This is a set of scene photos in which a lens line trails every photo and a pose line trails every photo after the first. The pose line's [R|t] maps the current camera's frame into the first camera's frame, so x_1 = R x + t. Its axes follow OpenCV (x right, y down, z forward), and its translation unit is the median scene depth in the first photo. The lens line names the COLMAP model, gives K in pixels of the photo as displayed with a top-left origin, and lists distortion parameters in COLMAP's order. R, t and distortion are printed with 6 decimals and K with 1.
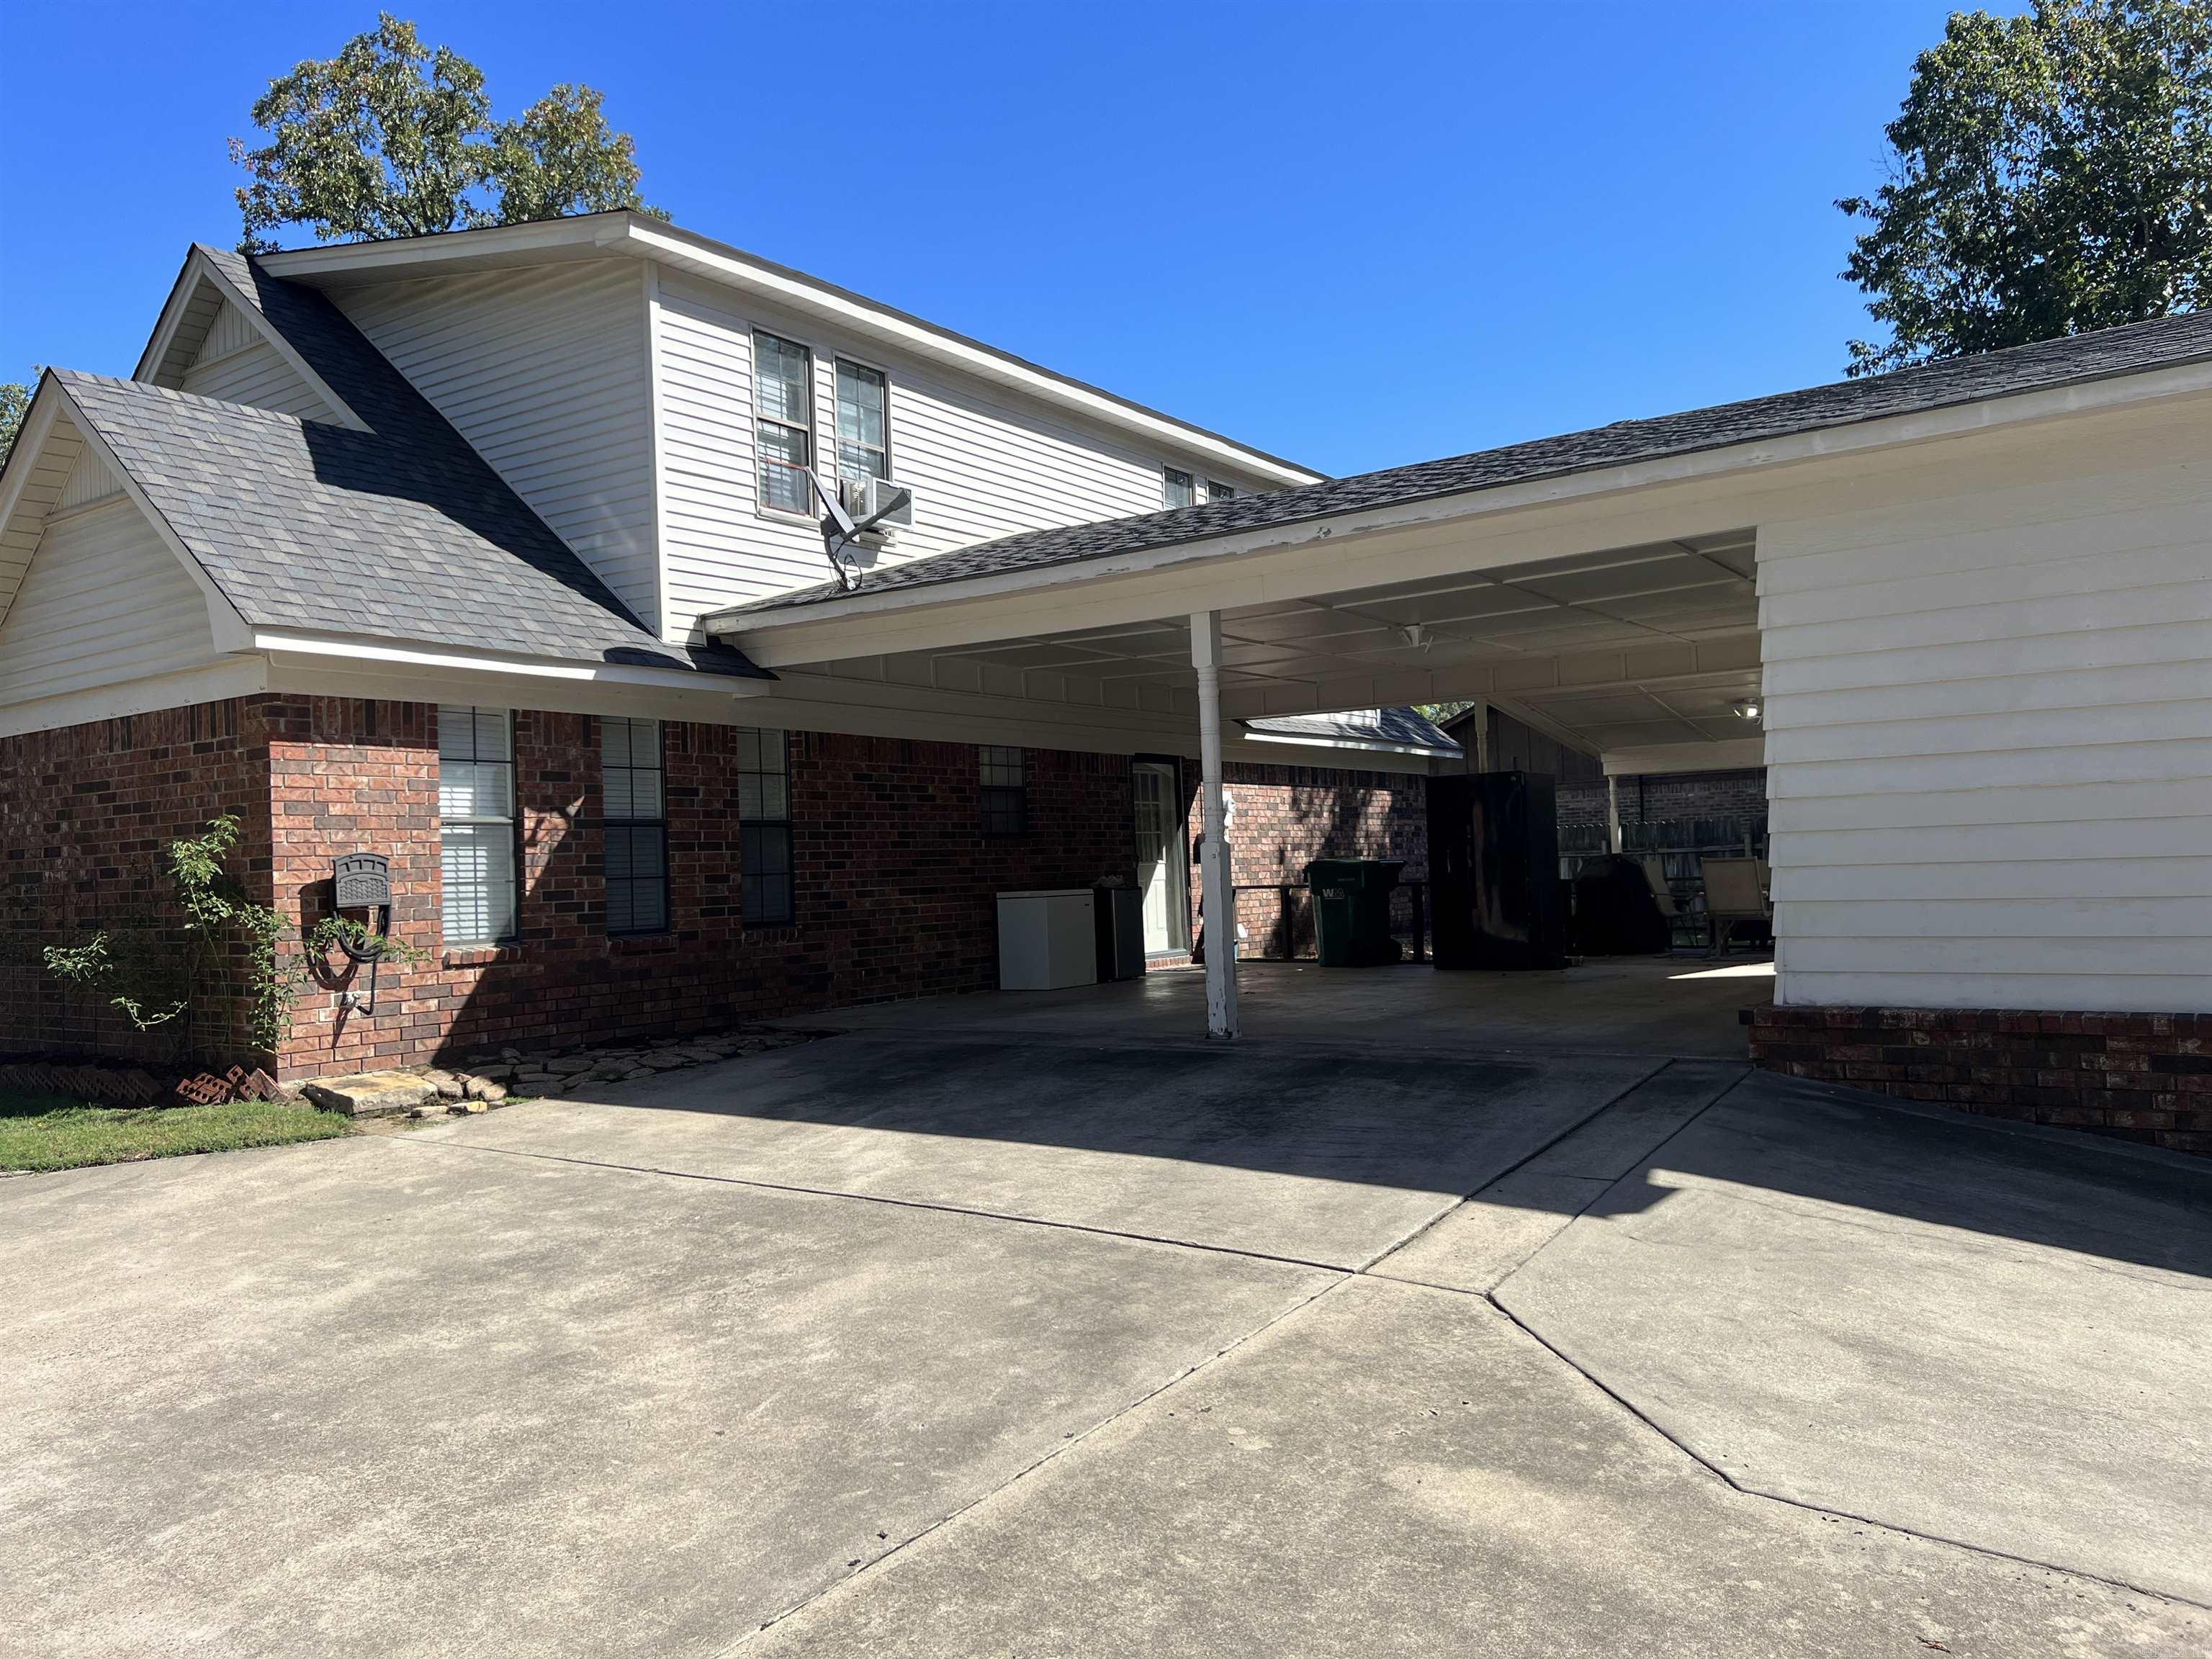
lens RADIAL K [[1702.5, 0, 1106.0], [0, 1702.5, 802.6], [0, 0, 1]] dist [0.079227, -0.078804]
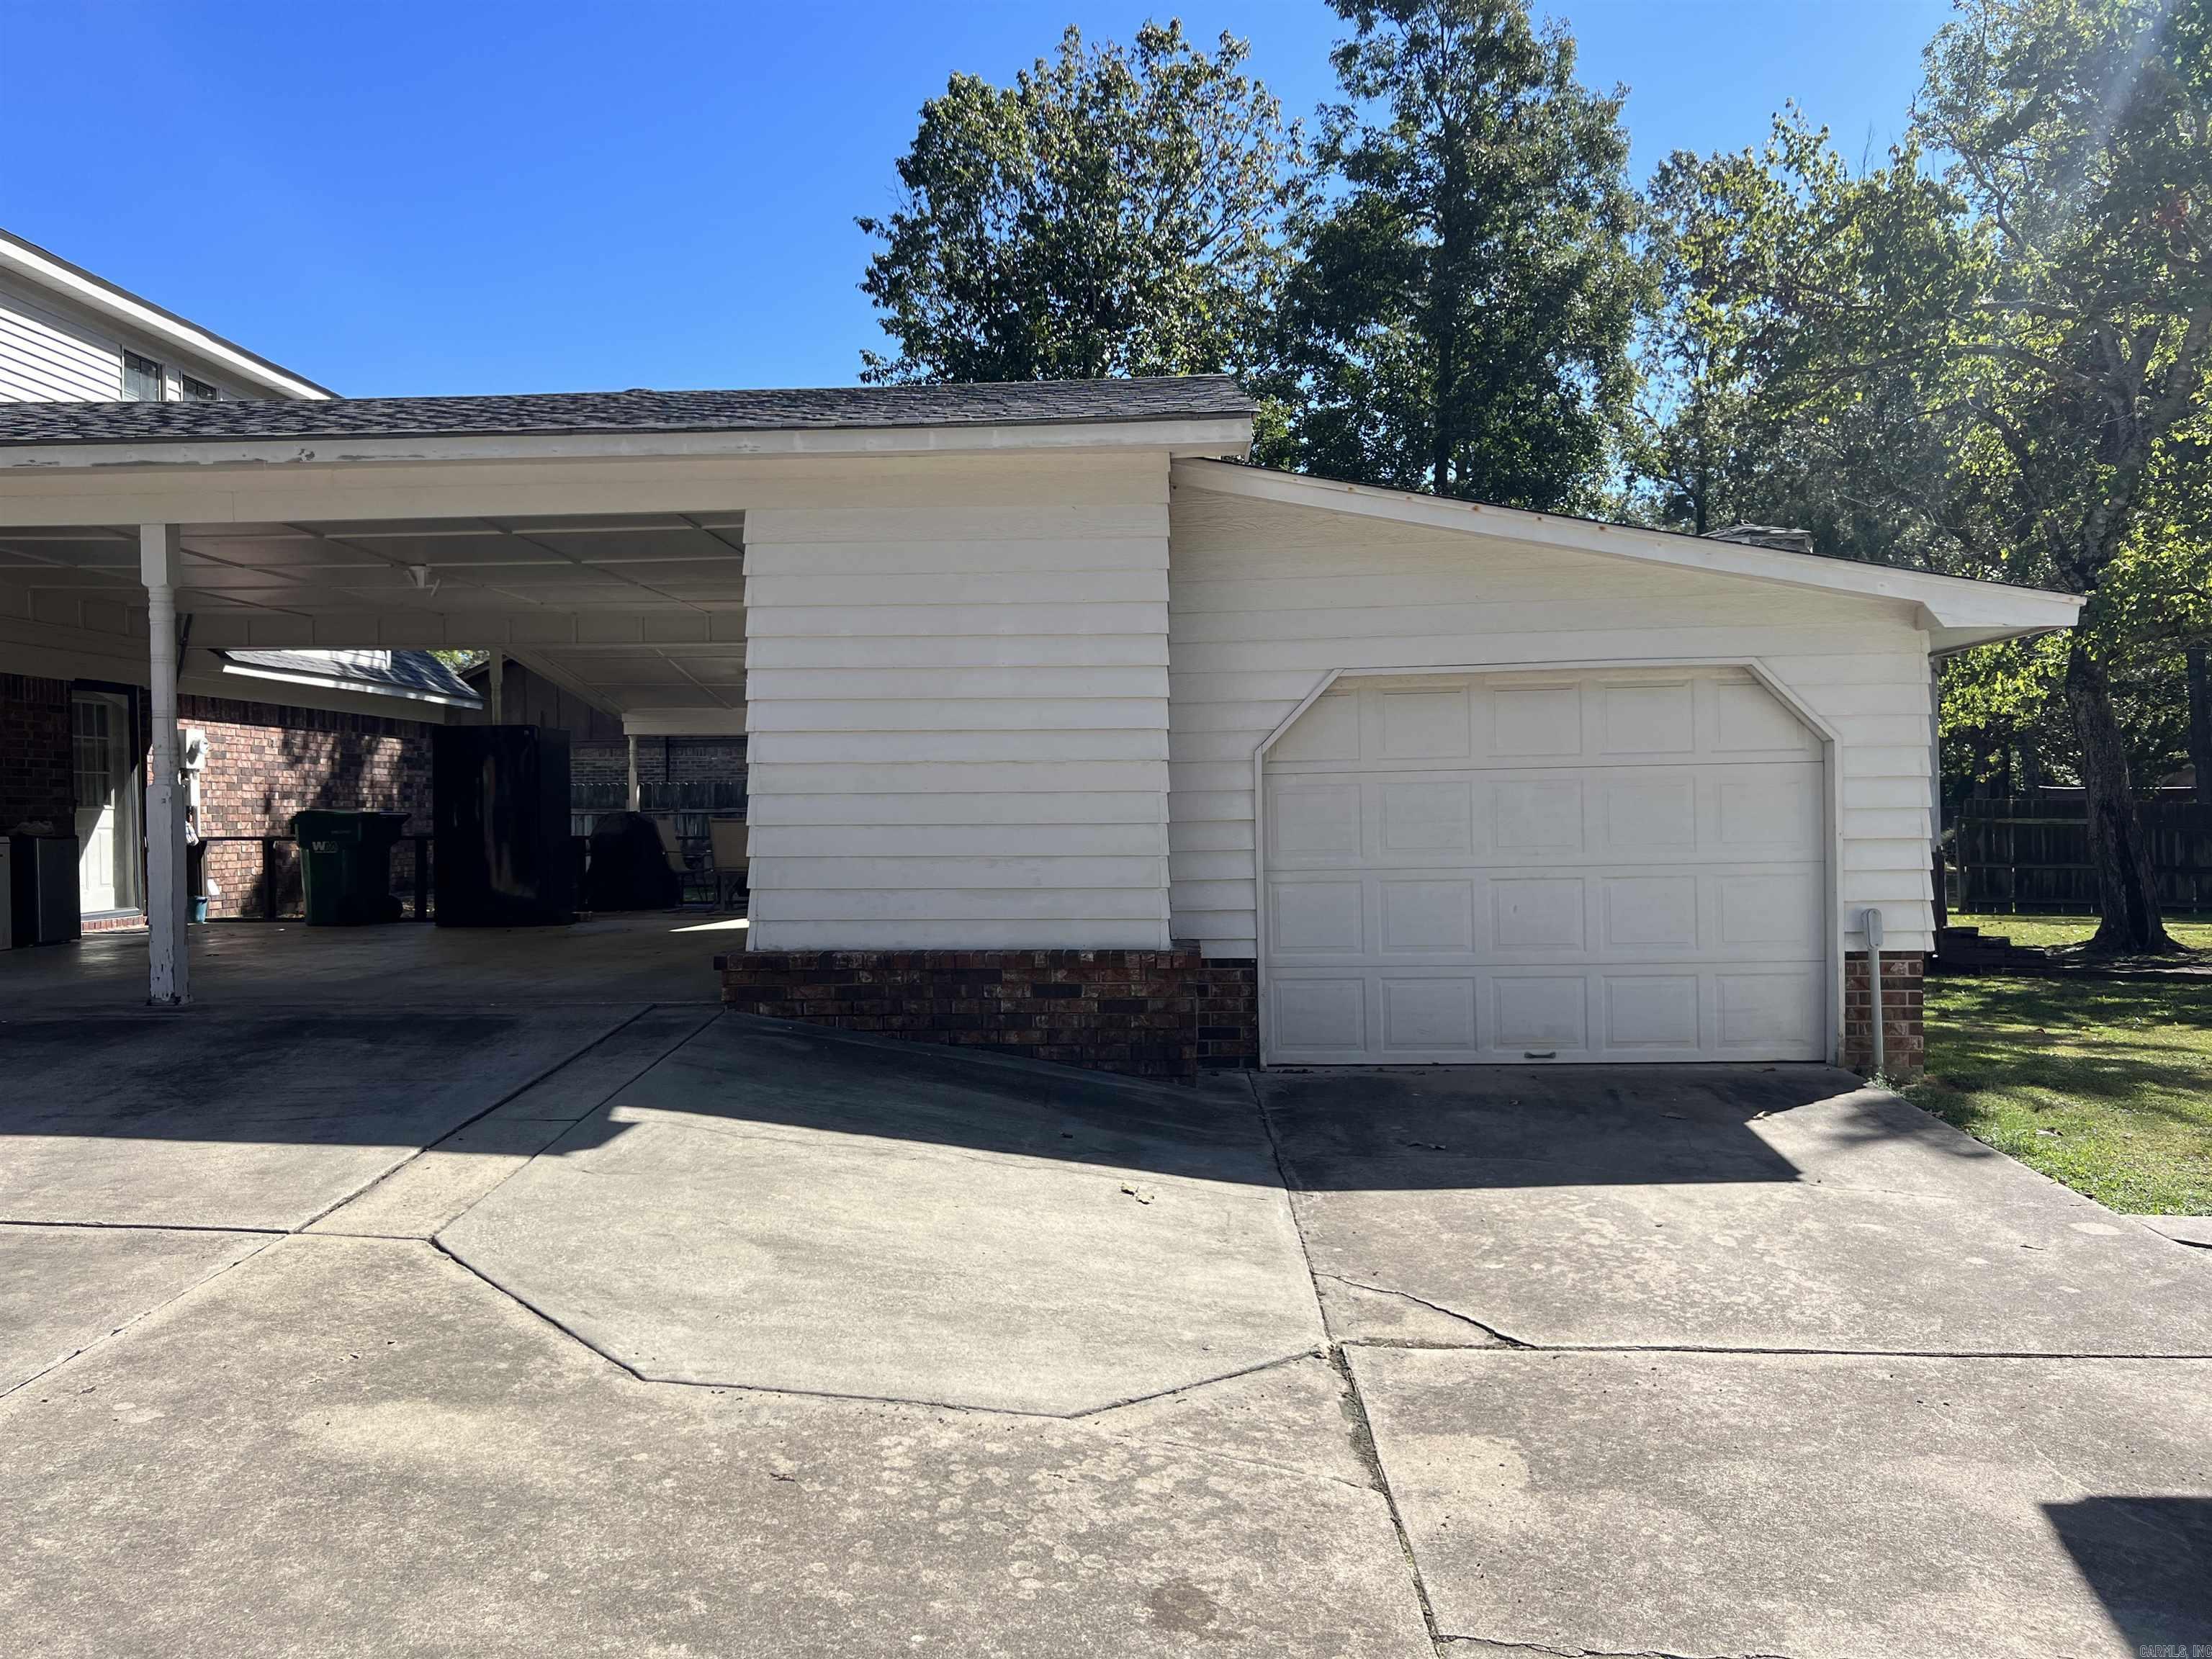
lens RADIAL K [[1702.5, 0, 1106.0], [0, 1702.5, 802.6], [0, 0, 1]] dist [0.079227, -0.078804]
pose [[0.852260, 0.032647, 0.522099, 0.014656], [-0.044911, 0.998932, 0.010847, 0.001470], [-0.521188, -0.032693, 0.852816, -0.039475]]
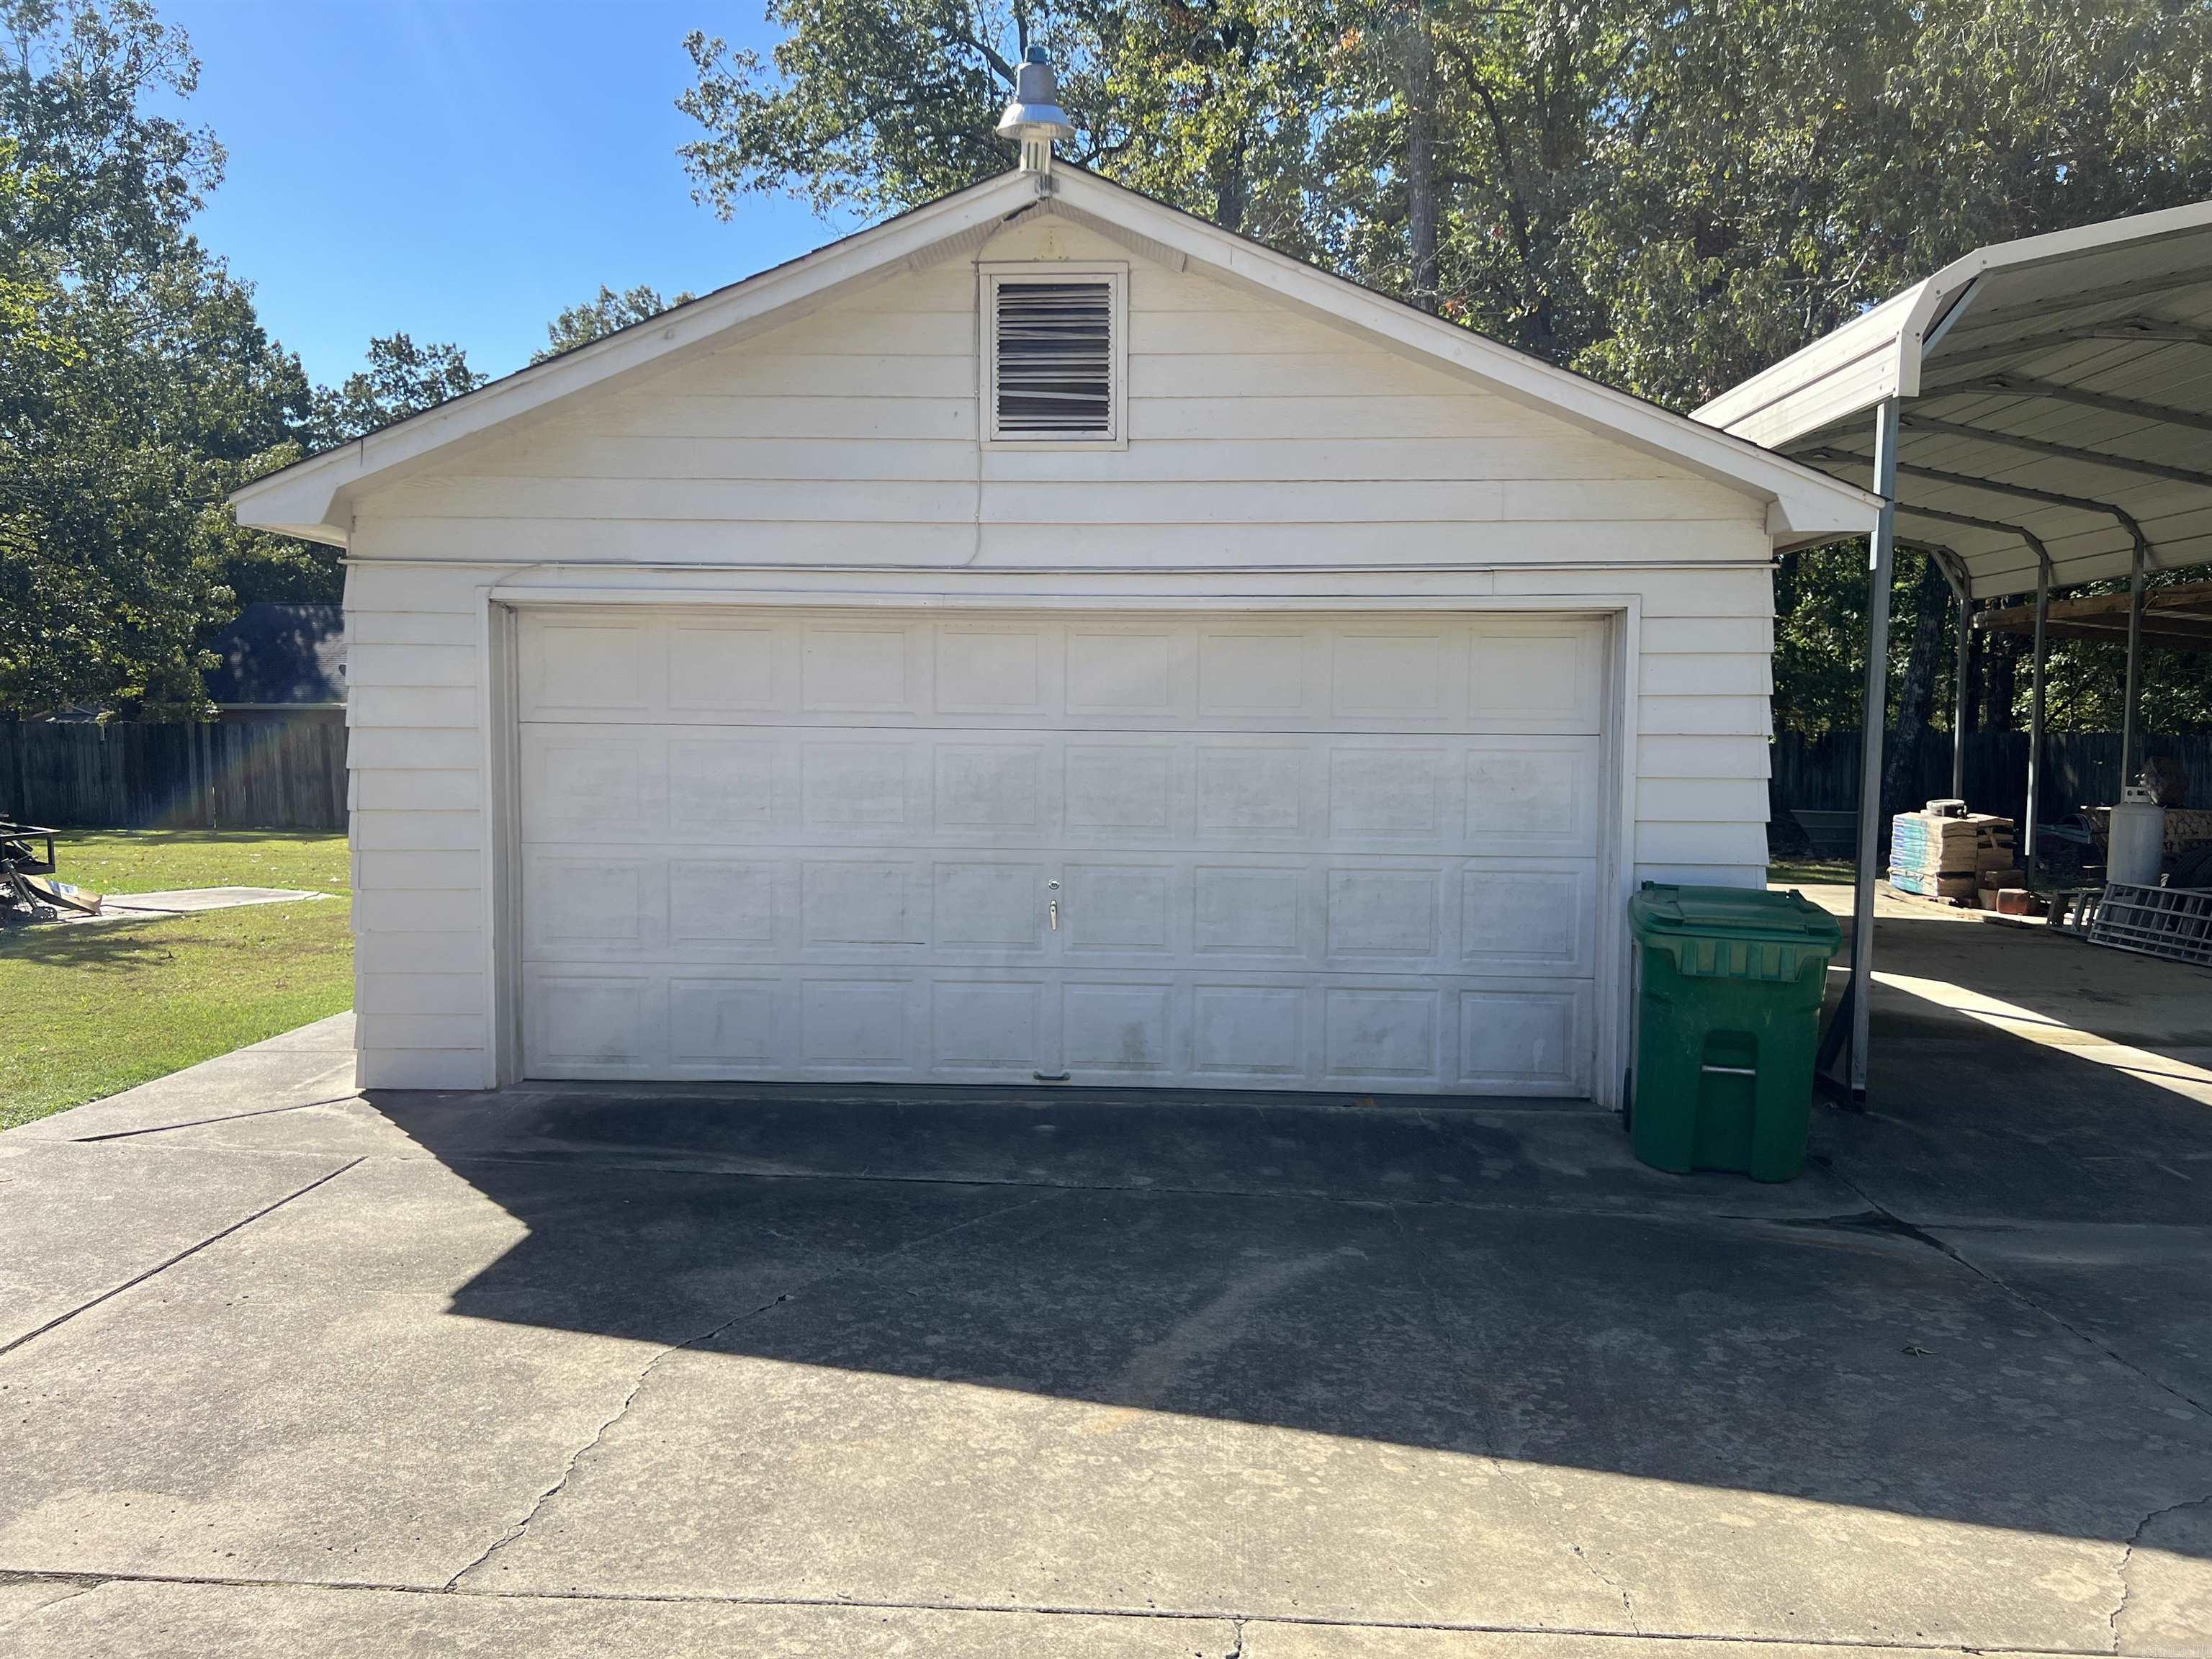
lens RADIAL K [[1702.5, 0, 1106.0], [0, 1702.5, 802.6], [0, 0, 1]] dist [0.079227, -0.078804]
pose [[-0.521558, -0.012827, 0.853120, -0.130616], [-0.021645, 0.999764, 0.001799, 0.005763], [-0.852941, -0.017527, -0.521712, 0.335661]]
